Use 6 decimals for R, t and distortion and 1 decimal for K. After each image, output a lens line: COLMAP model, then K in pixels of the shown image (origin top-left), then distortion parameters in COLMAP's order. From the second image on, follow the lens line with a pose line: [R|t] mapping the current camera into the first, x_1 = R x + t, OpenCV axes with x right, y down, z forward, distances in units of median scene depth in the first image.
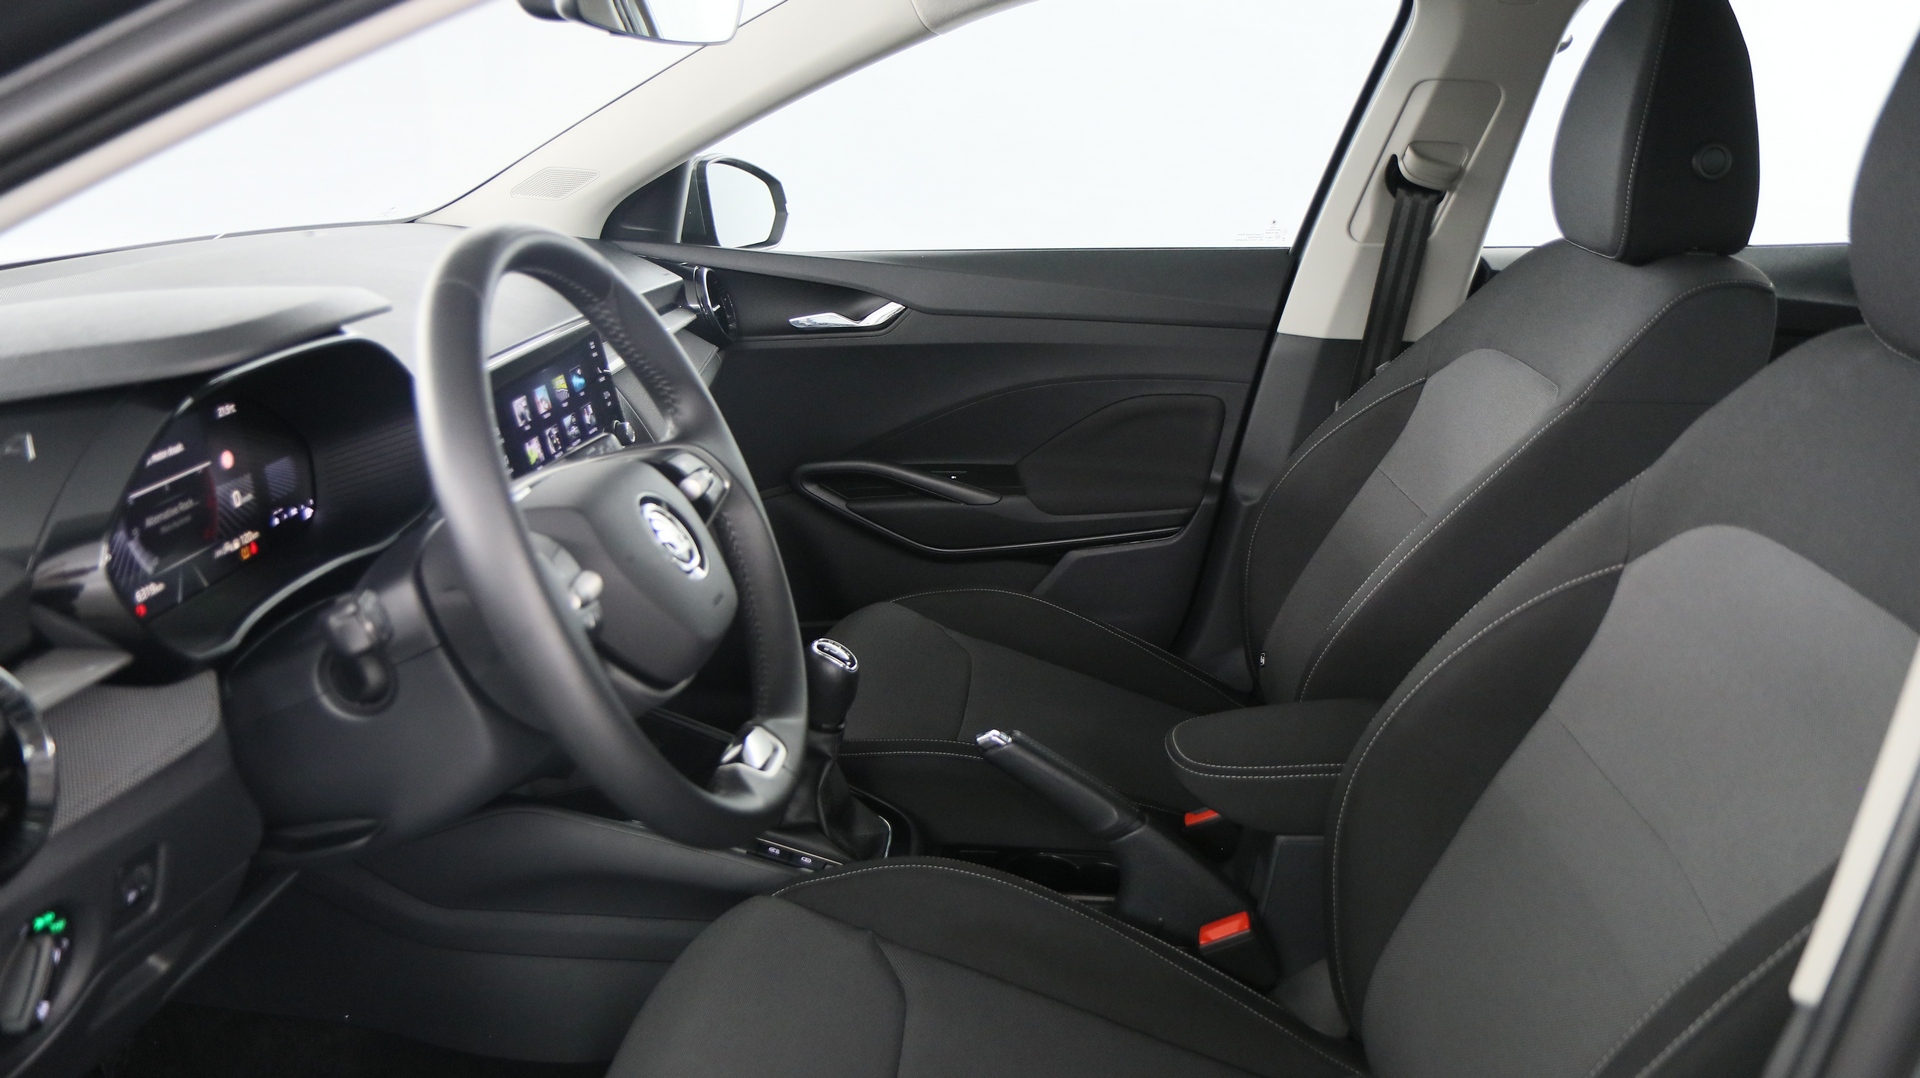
lens RADIAL K [[1501.2, 0, 960.0], [0, 1501.2, 539.0], [0, 0, 1]] dist [0.003791, 0.000979]
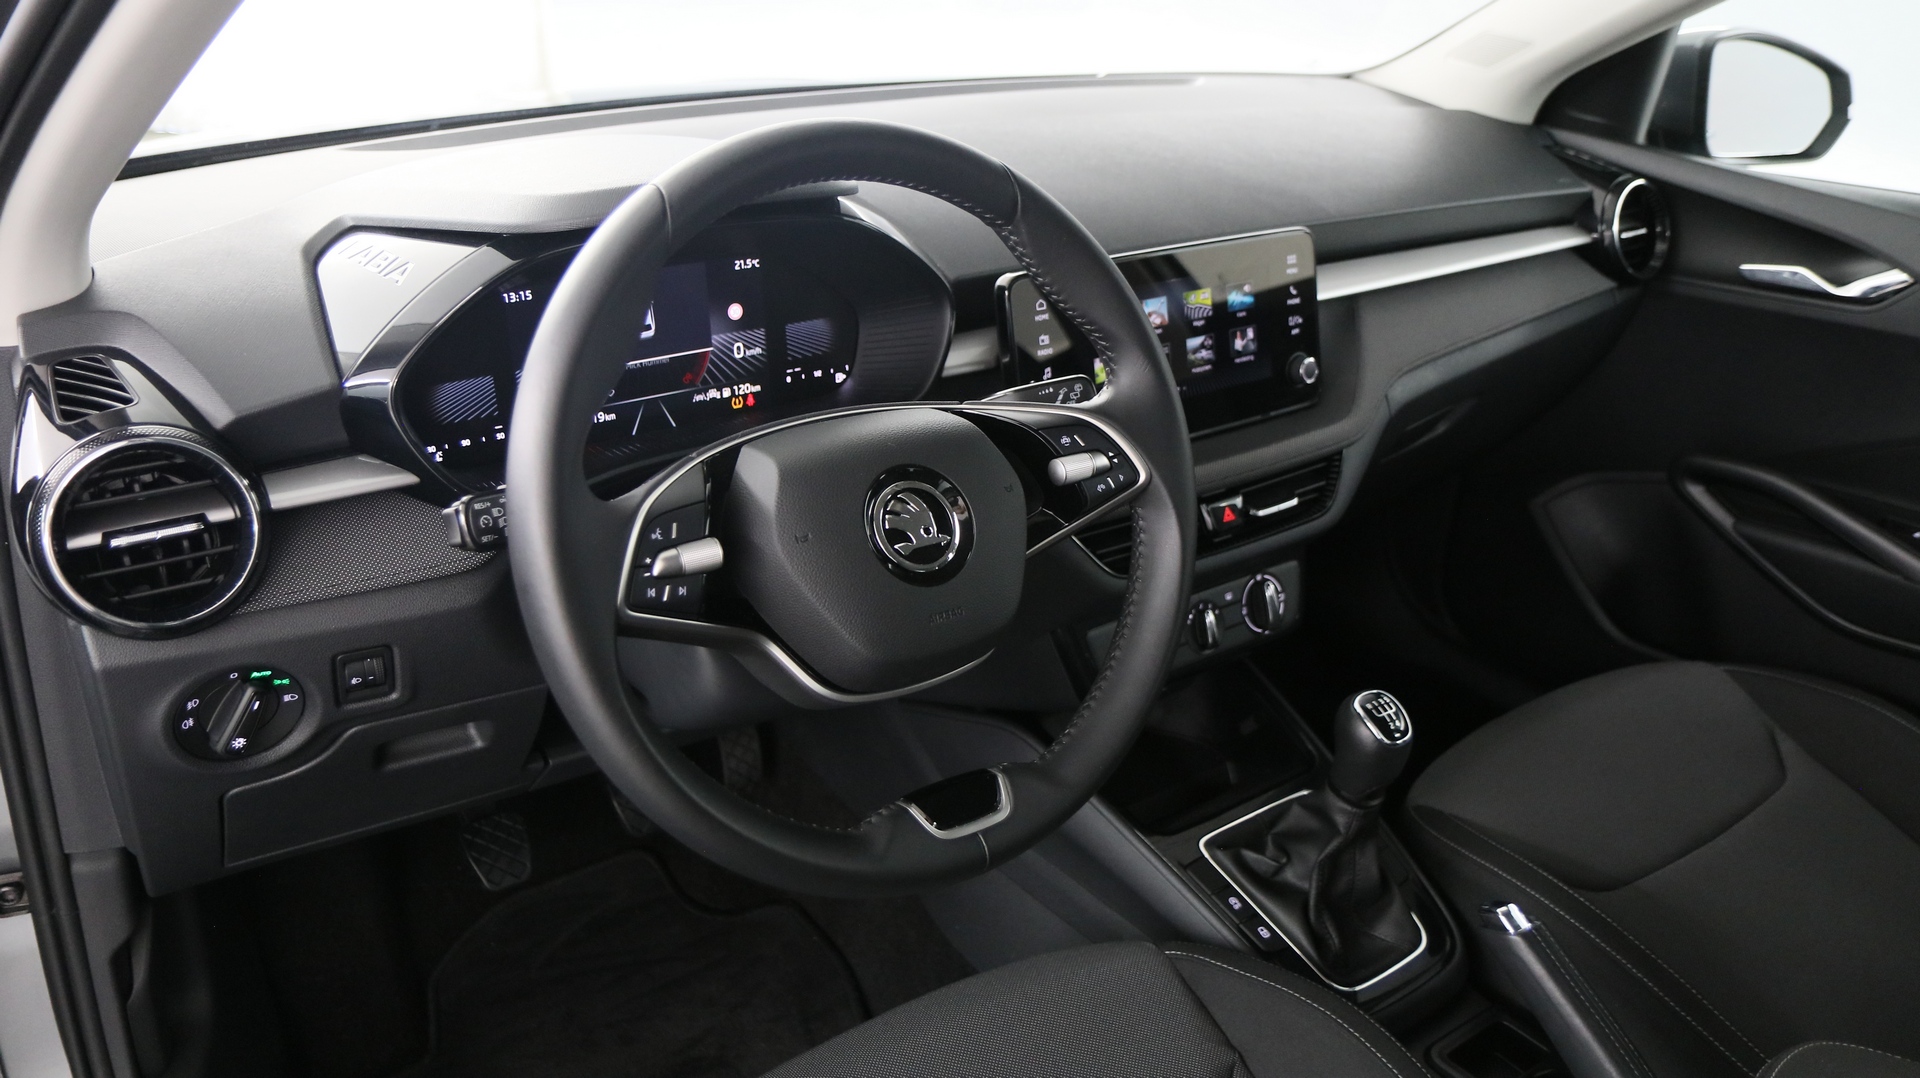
lens RADIAL K [[1501.2, 0, 960.0], [0, 1501.2, 539.0], [0, 0, 1]] dist [0.003791, 0.000979]
pose [[0.647510, 0.321580, -0.690881, 0.235664], [-0.240571, 0.946499, 0.215092, -0.102898], [0.723088, 0.026932, 0.690231, 0.253193]]
